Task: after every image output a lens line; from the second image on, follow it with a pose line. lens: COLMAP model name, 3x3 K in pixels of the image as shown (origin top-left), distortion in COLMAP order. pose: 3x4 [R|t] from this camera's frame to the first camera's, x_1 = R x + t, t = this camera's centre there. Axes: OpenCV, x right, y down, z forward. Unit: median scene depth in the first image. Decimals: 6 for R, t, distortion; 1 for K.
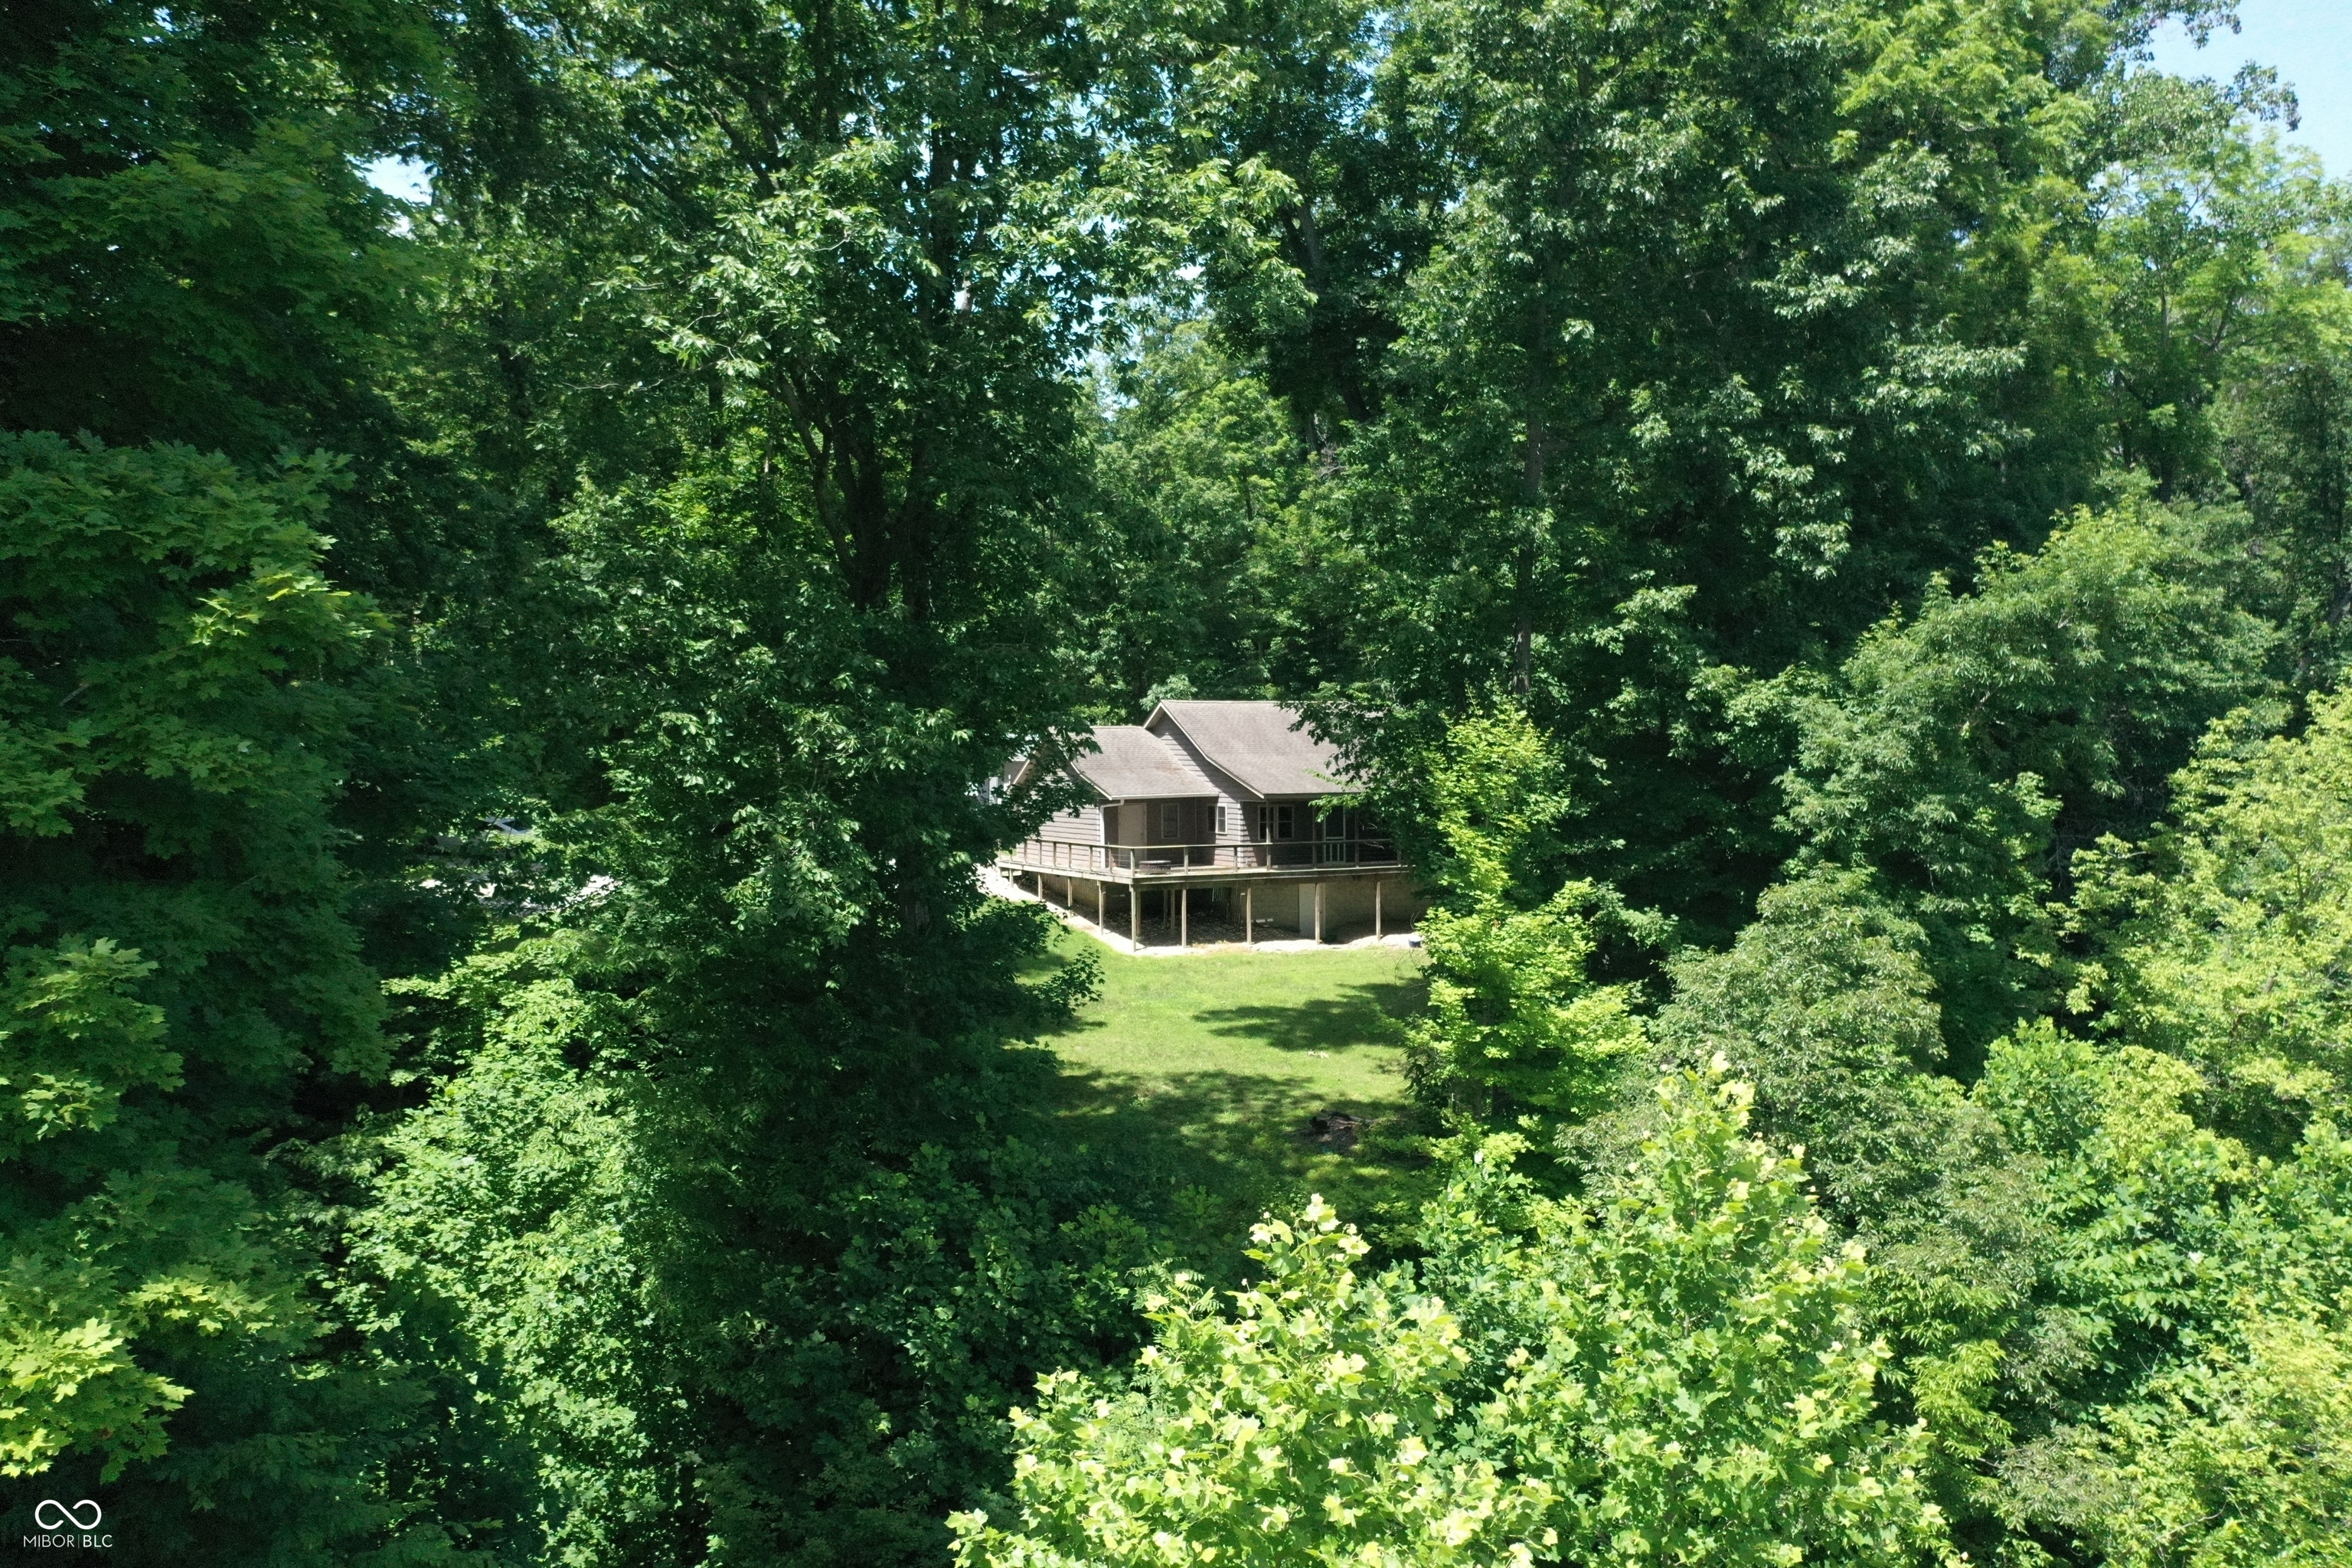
lens RADIAL K [[1883.7, 0, 1176.0], [0, 1883.7, 784.0], [0, 0, 1]] dist [0.002807, 0.000608]
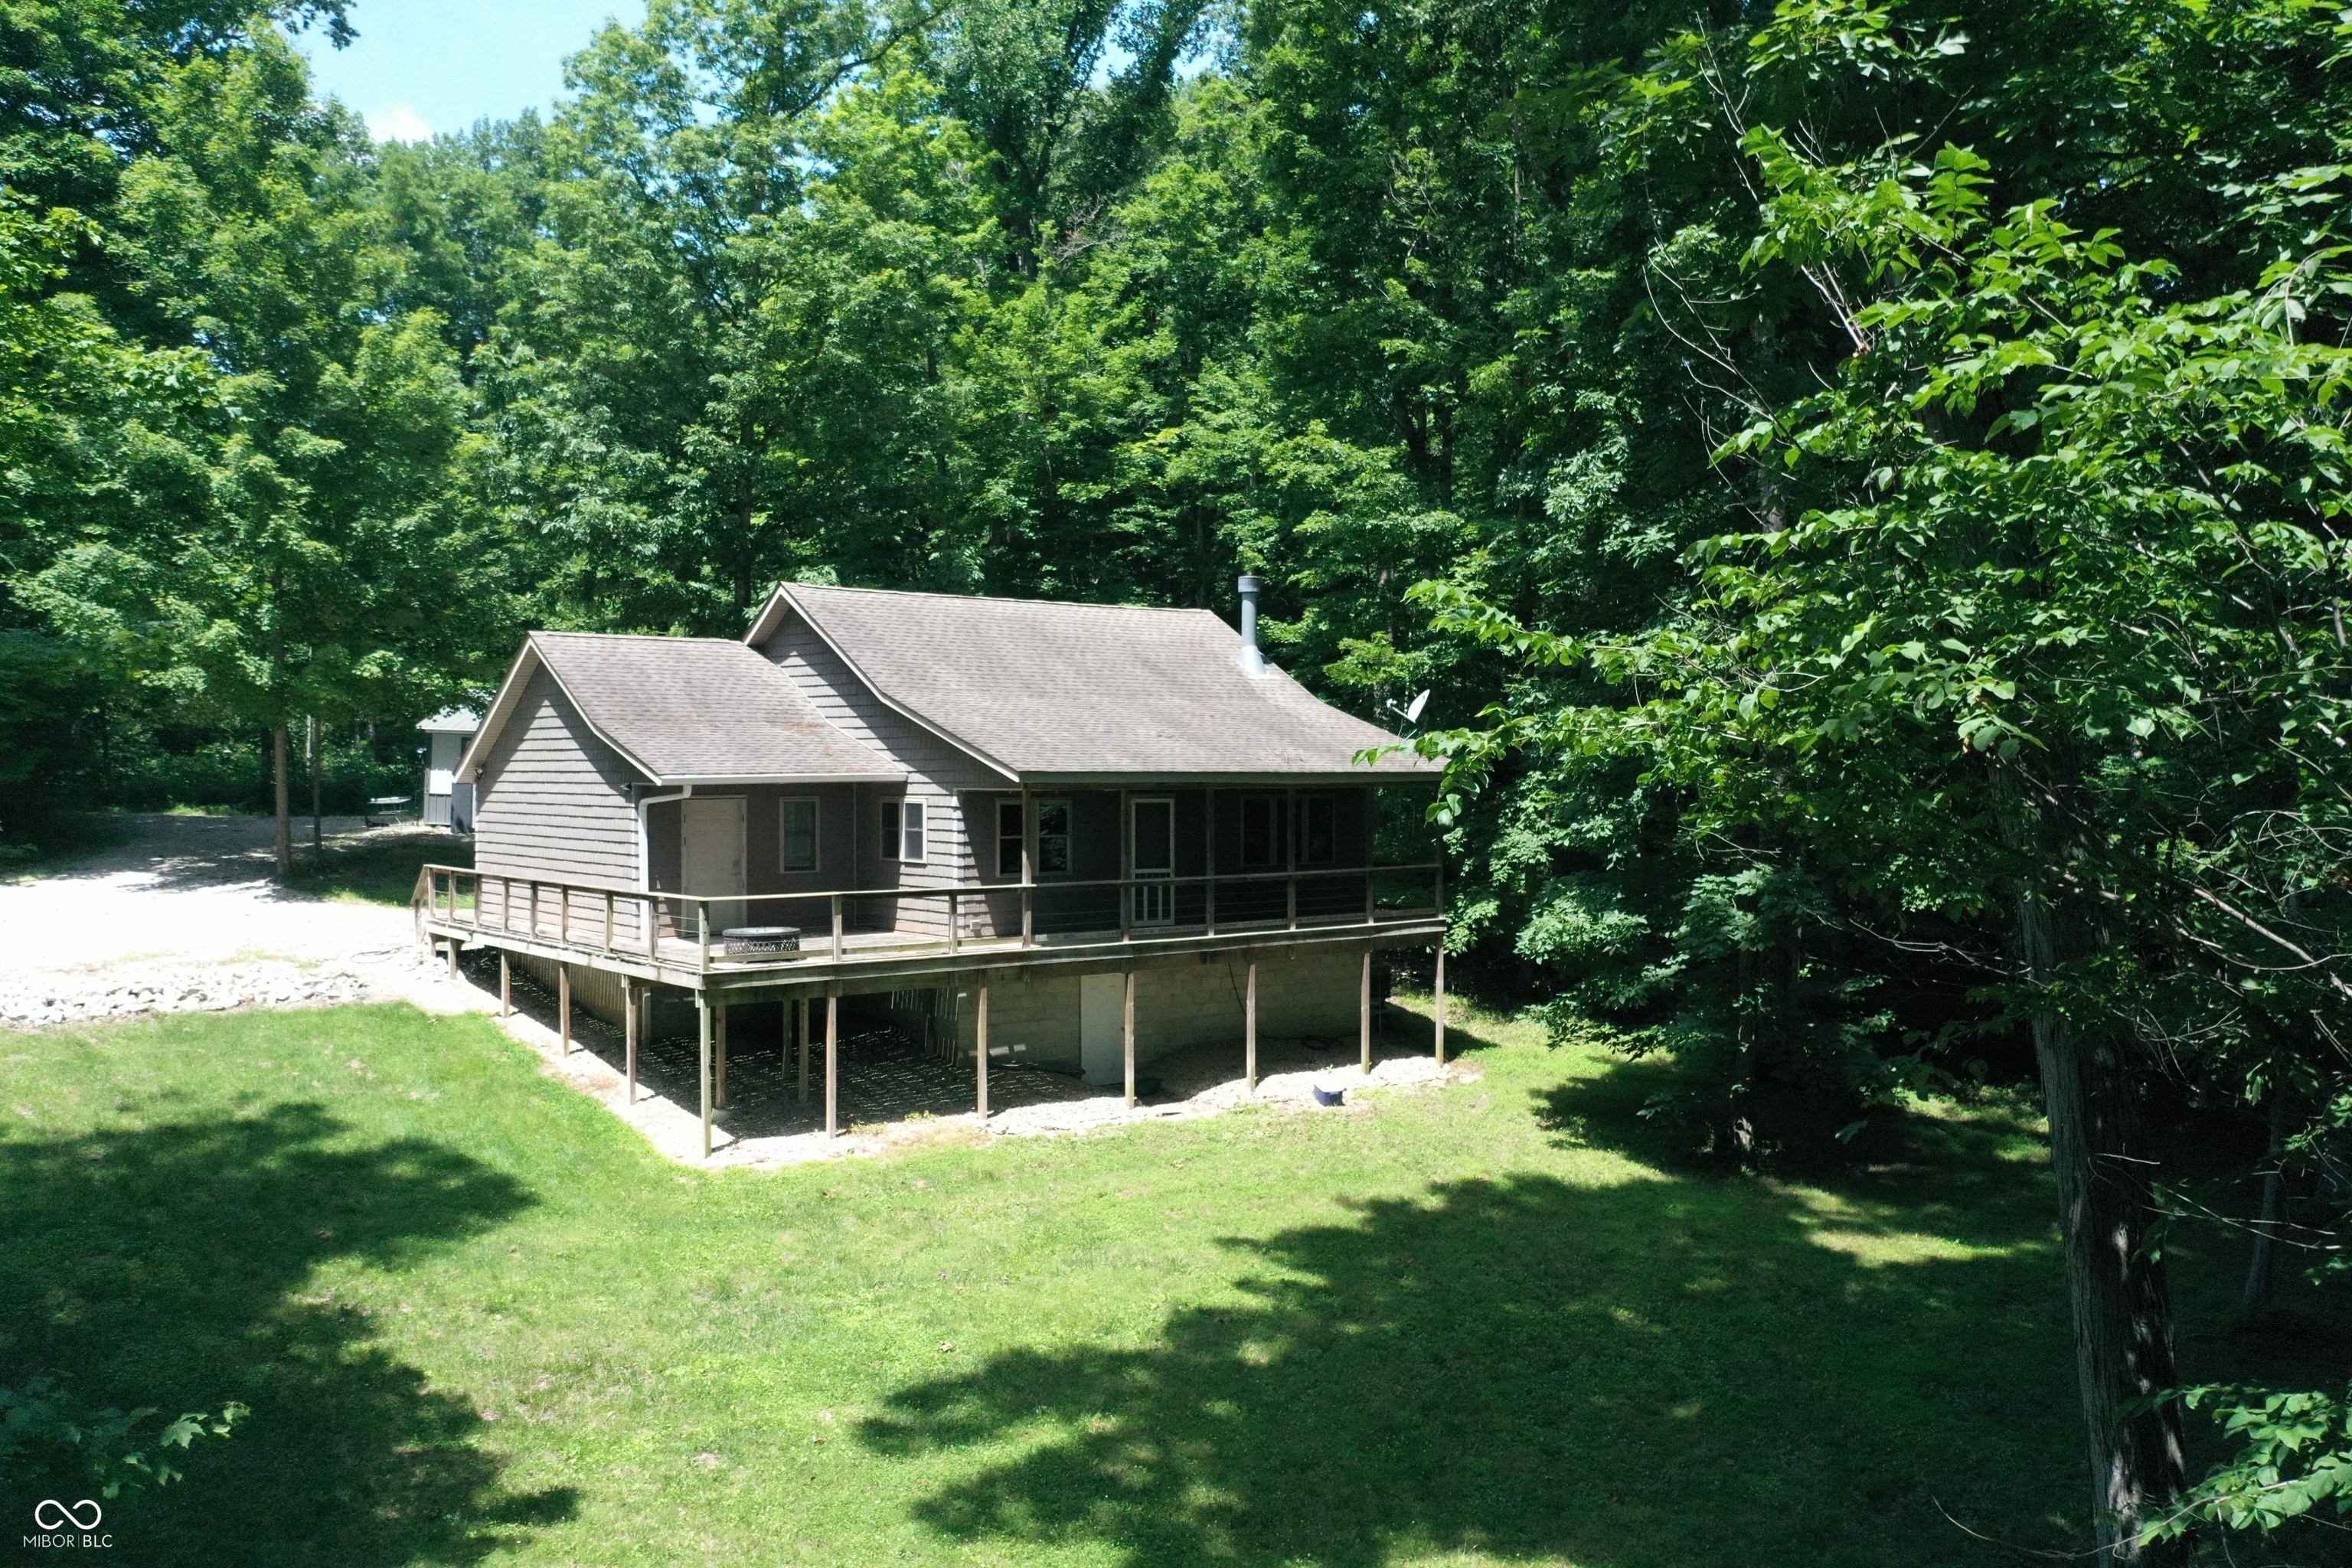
lens RADIAL K [[1883.7, 0, 1176.0], [0, 1883.7, 784.0], [0, 0, 1]] dist [0.002807, 0.000608]
pose [[0.981327, 0.006870, 0.192222, -0.002189], [-0.004738, 0.999922, -0.011549, 0.019638], [-0.192286, 0.010423, 0.981284, 0.866209]]
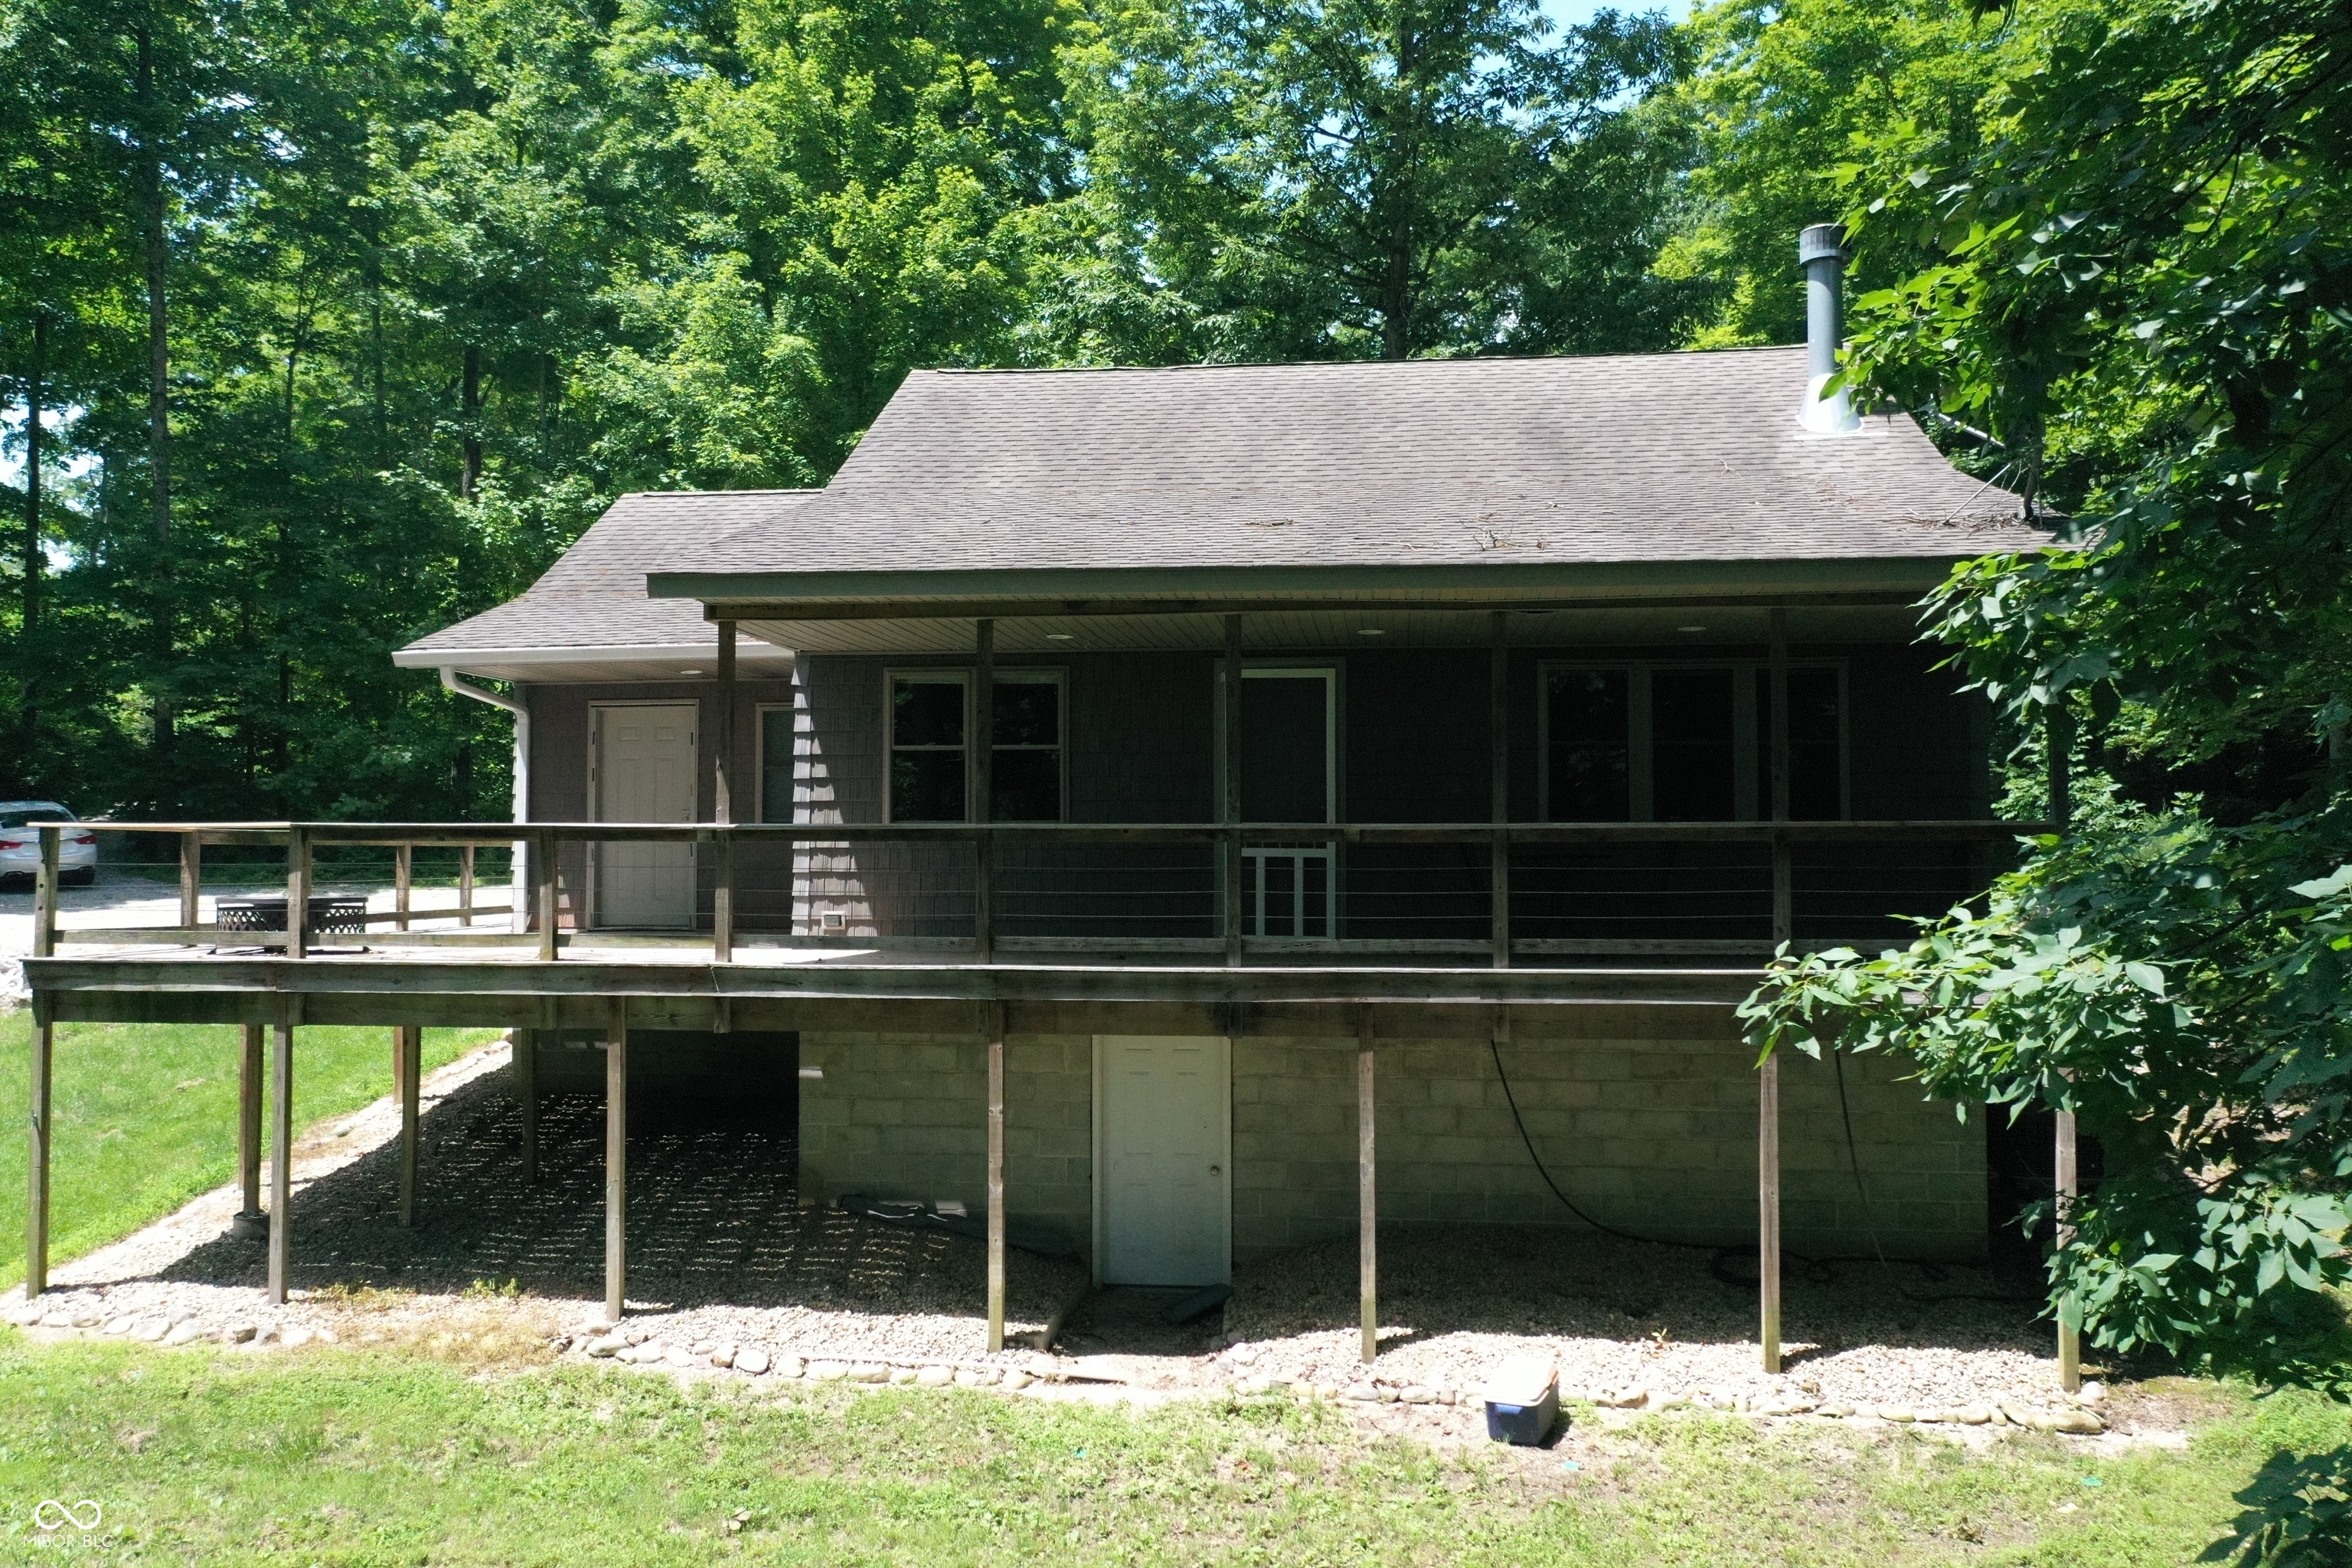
lens RADIAL K [[1883.7, 0, 1176.0], [0, 1883.7, 784.0], [0, 0, 1]] dist [0.002807, 0.000608]
pose [[0.830874, -0.011968, -0.556332, 0.318984], [-0.017300, 0.998730, -0.047323, 0.055500], [0.556192, 0.048944, 0.829612, 1.324685]]
